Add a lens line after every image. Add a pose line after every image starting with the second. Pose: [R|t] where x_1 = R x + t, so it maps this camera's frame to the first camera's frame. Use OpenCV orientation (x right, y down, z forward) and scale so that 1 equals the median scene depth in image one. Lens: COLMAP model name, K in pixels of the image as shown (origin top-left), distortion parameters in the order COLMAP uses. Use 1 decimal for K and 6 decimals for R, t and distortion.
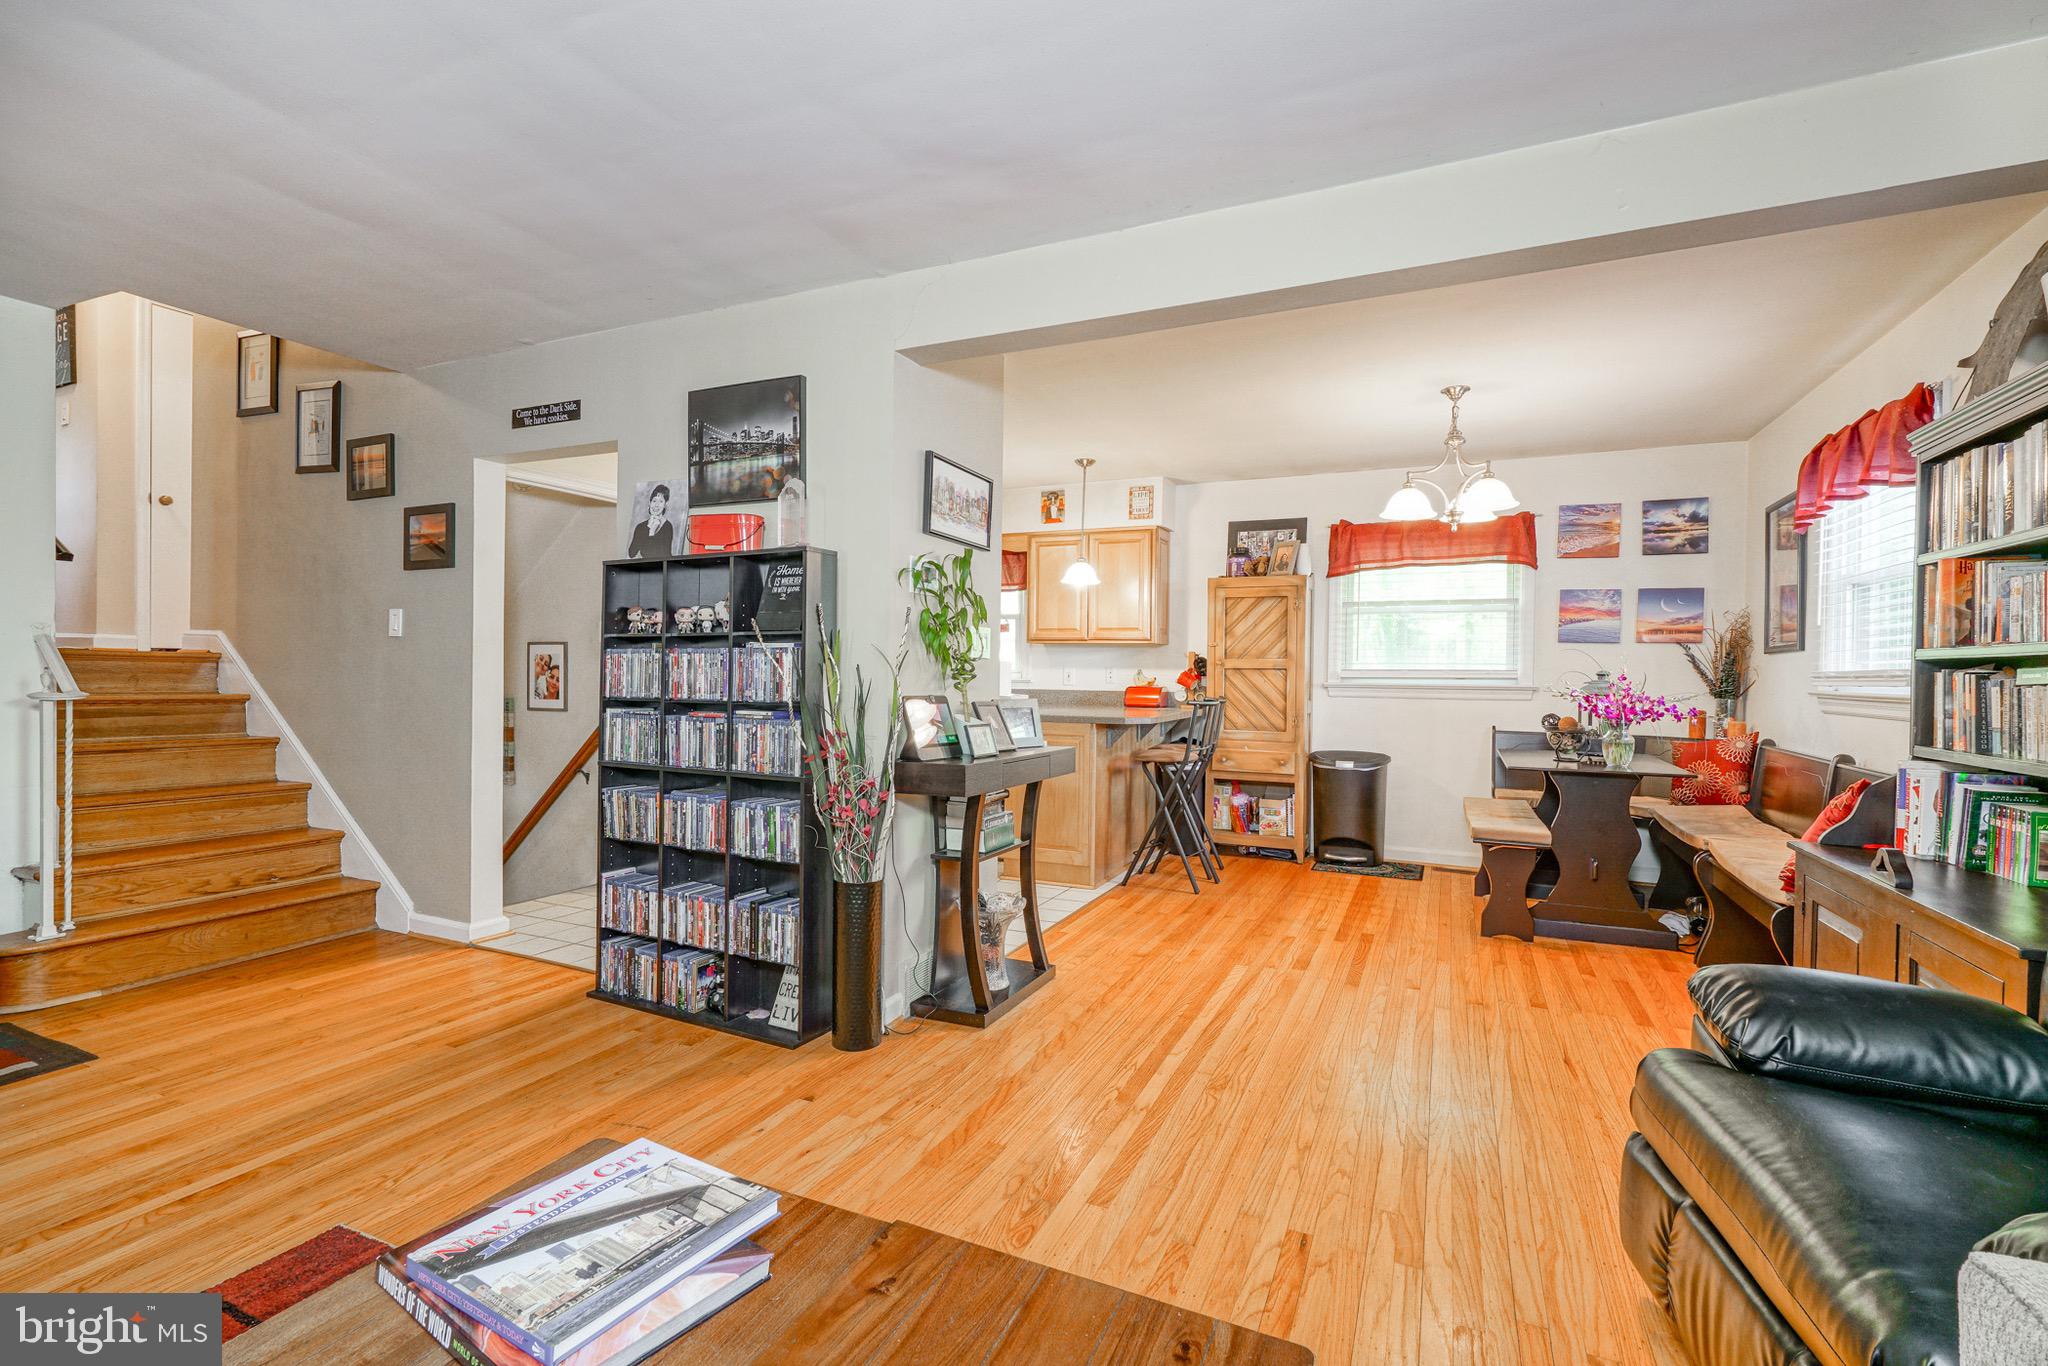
lens RADIAL K [[925.6, 0, 1025.1], [0, 925.6, 681.4], [0, 0, 1]] dist [-0.005674, 0.004121]
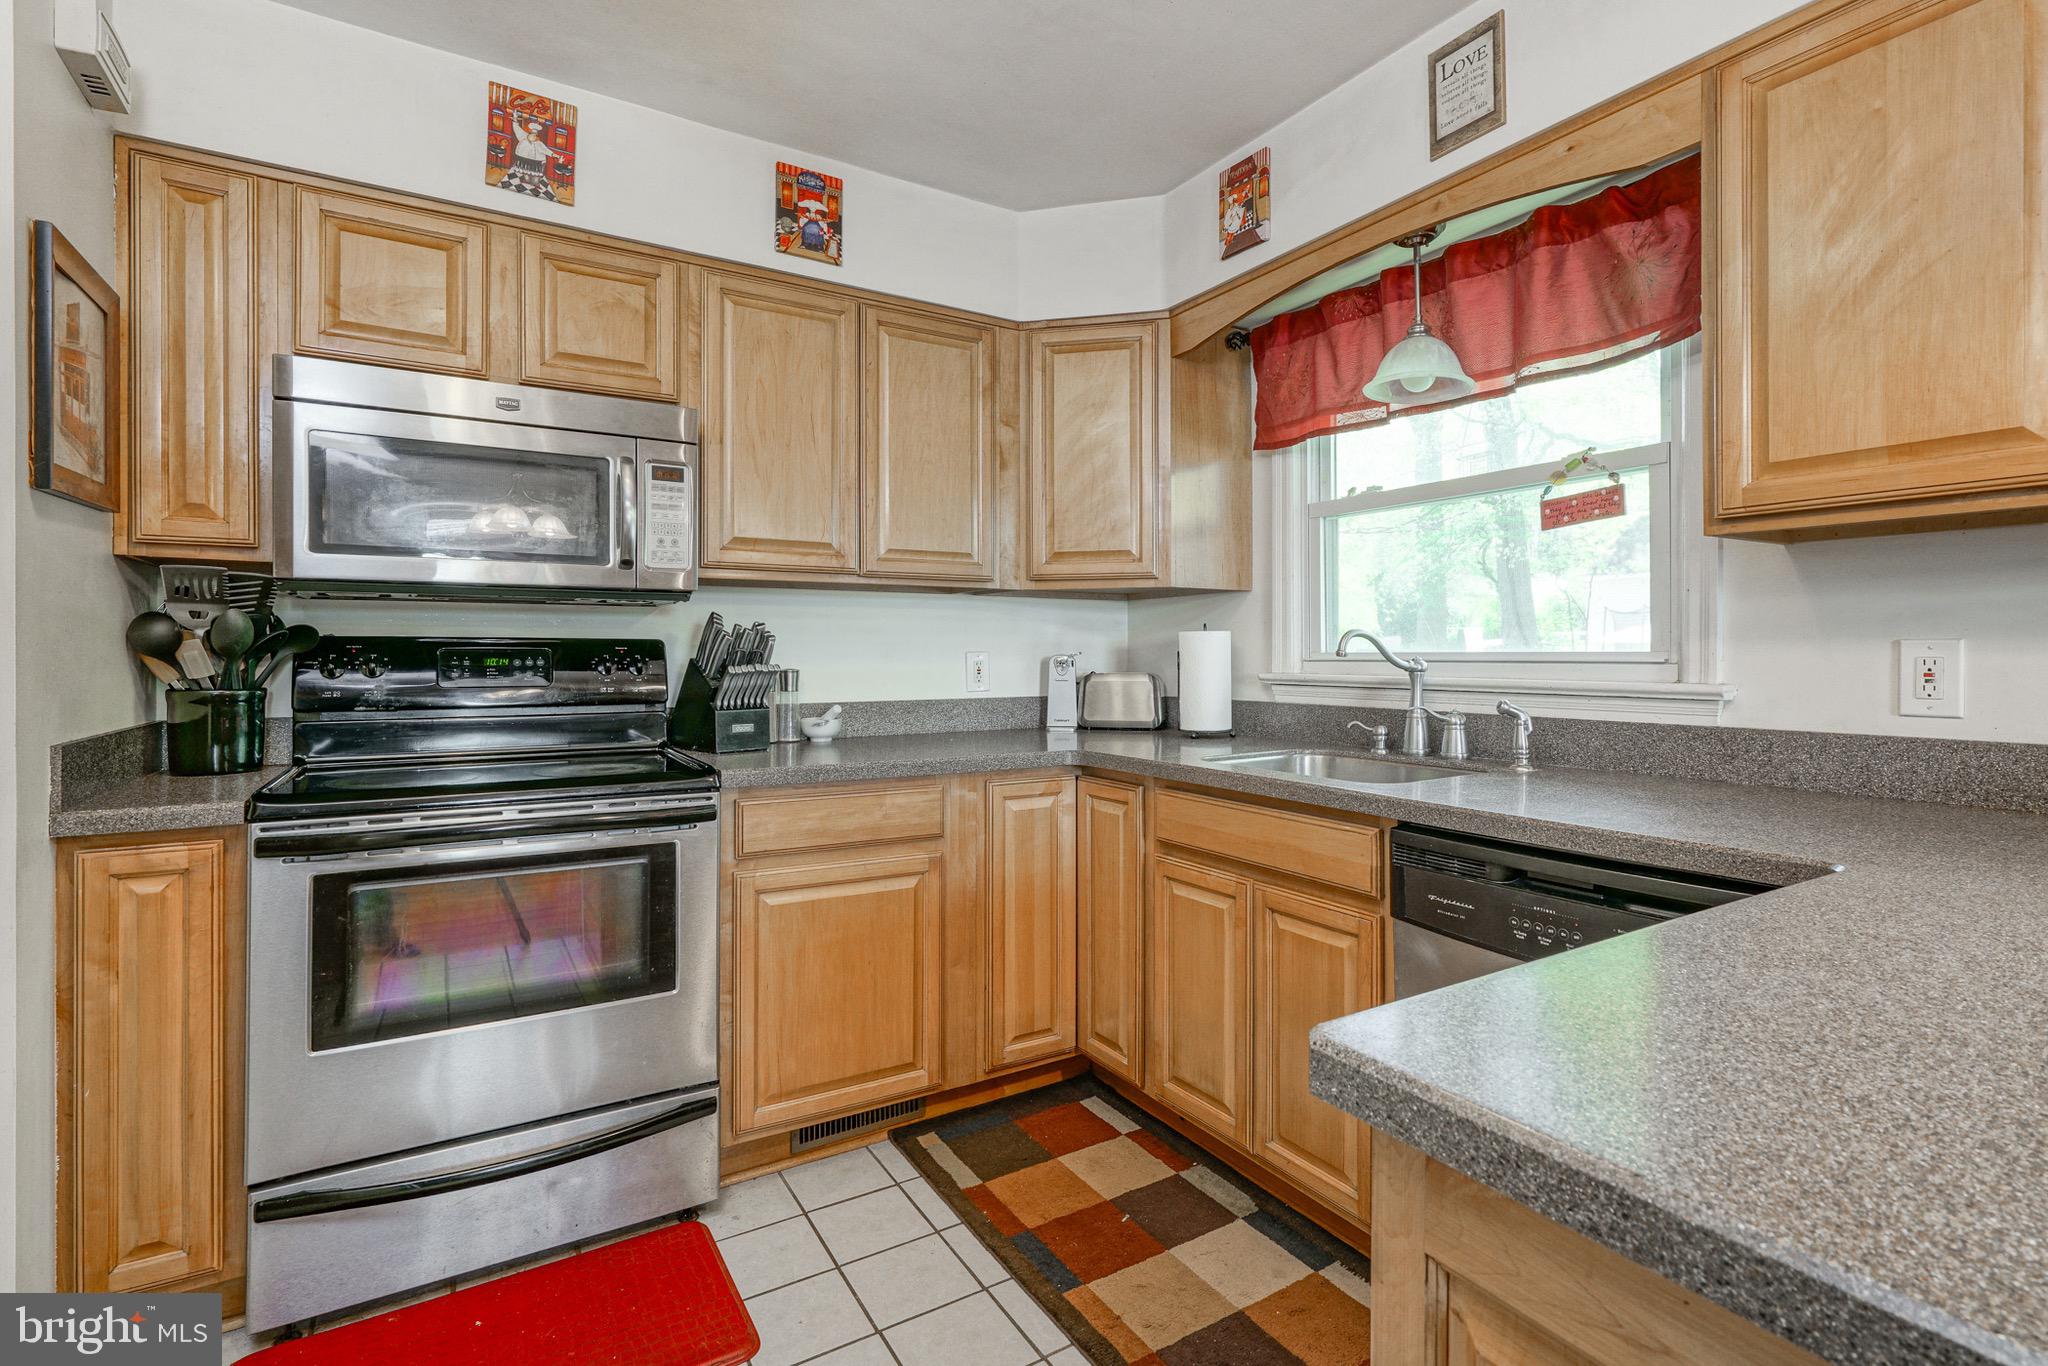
lens RADIAL K [[962.9, 0, 1065.3], [0, 962.9, 652.1], [0, 0, 1]] dist [-0.001613, 0.002526]
pose [[0.840922, -0.013507, -0.540987, -0.004919], [0.004521, 0.999829, -0.017936, -0.013589], [0.541137, 0.012637, 0.840839, 1.135029]]
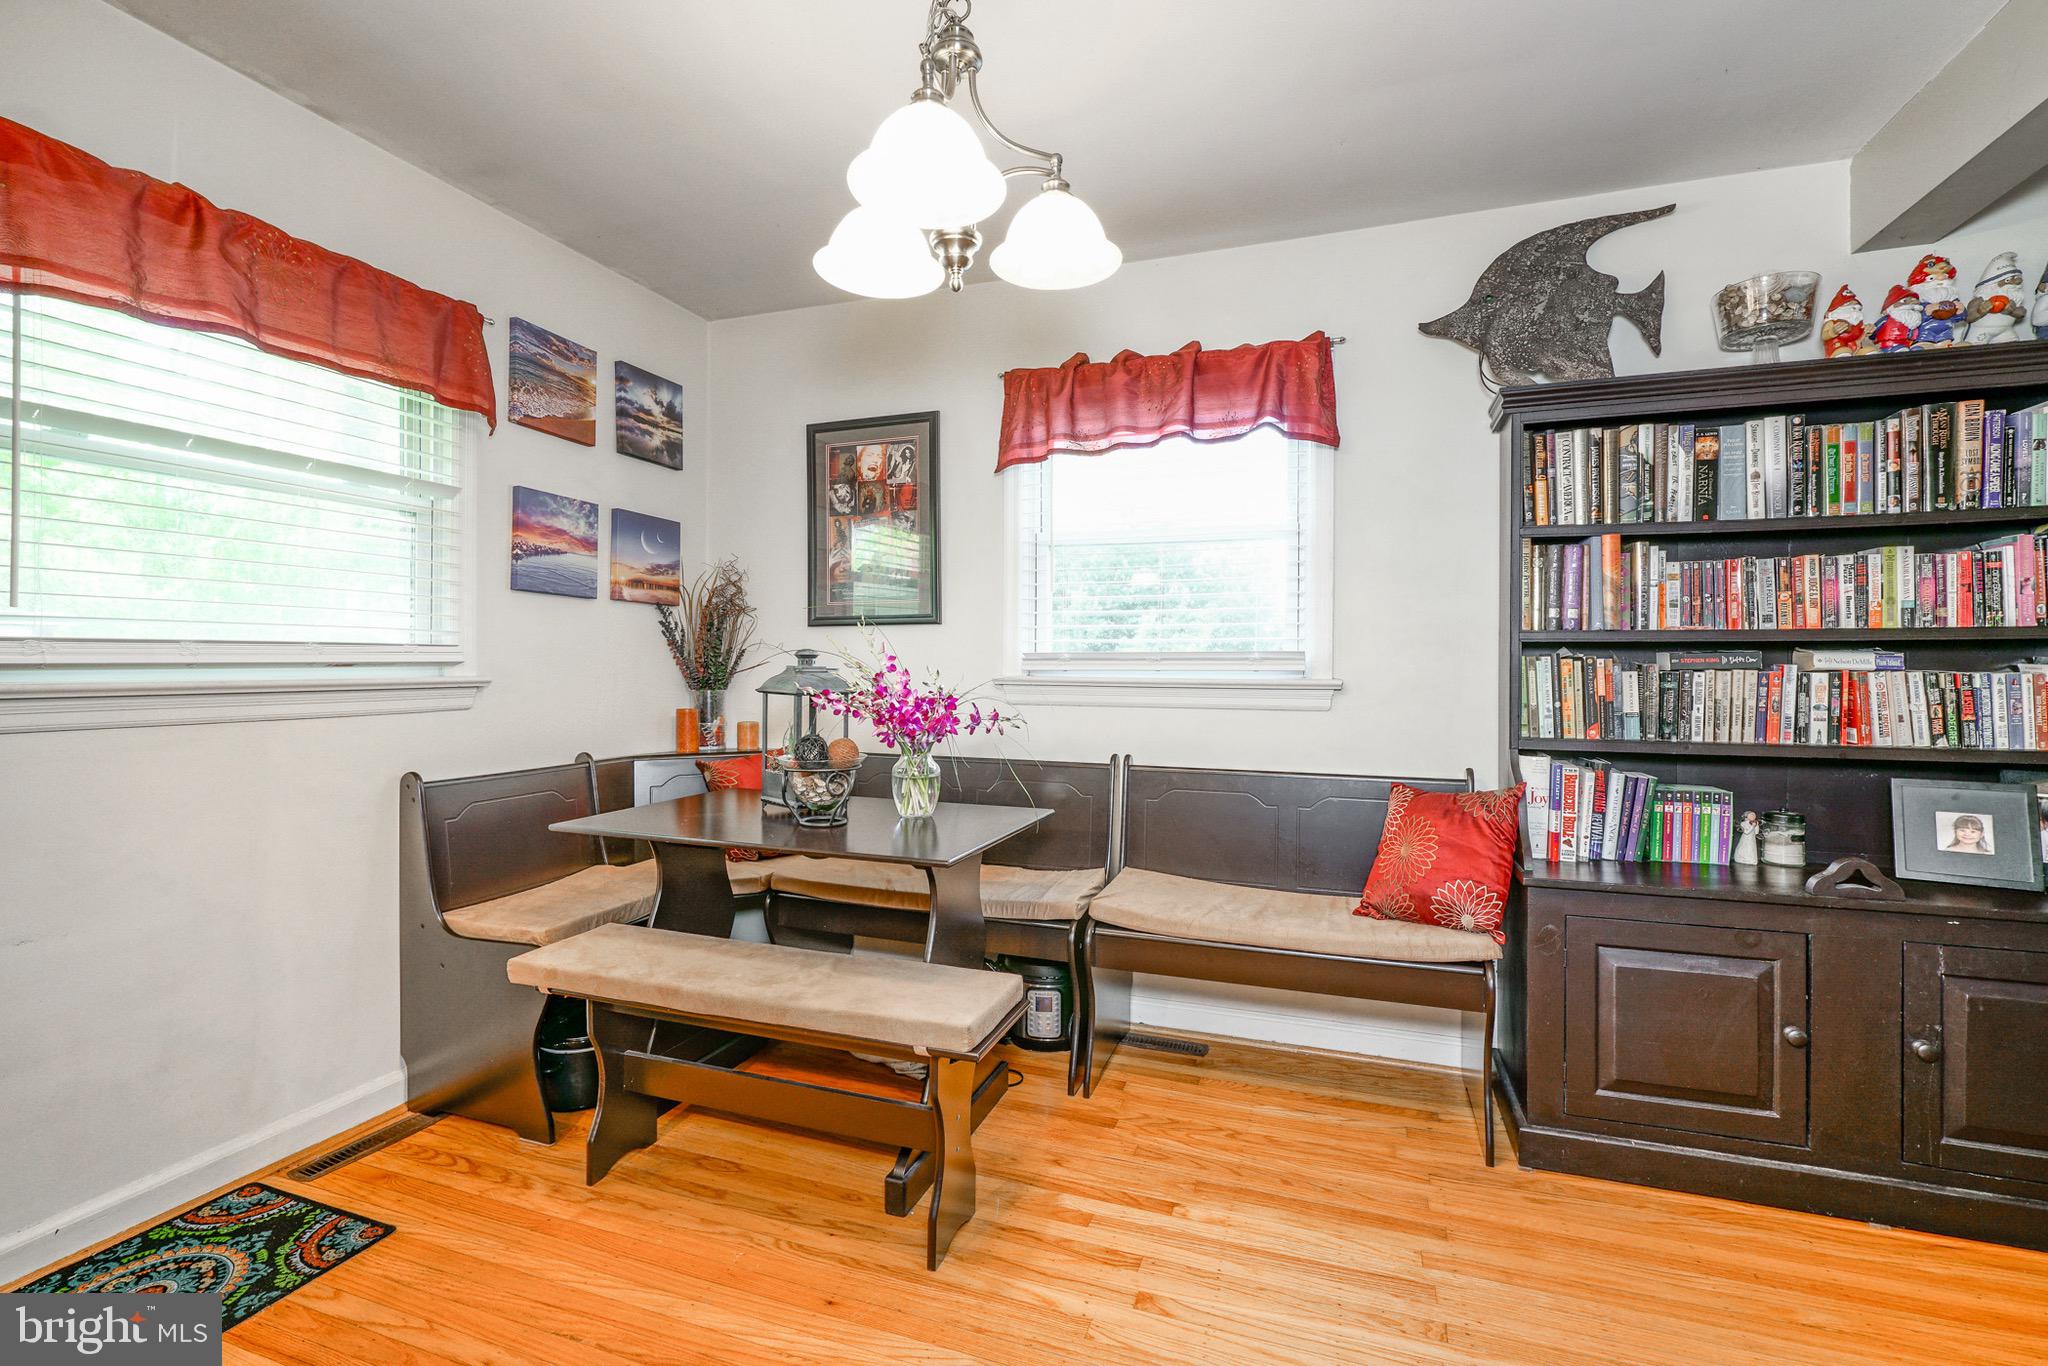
lens RADIAL K [[925.6, 0, 1023.6], [0, 925.6, 669.4], [0, 0, 1]] dist [-0.005674, 0.004121]
pose [[-0.079656, -0.018834, 0.996644, 0.071443], [0.004418, 0.999805, 0.019247, -0.010202], [-0.996813, 0.005937, -0.079557, 1.021694]]
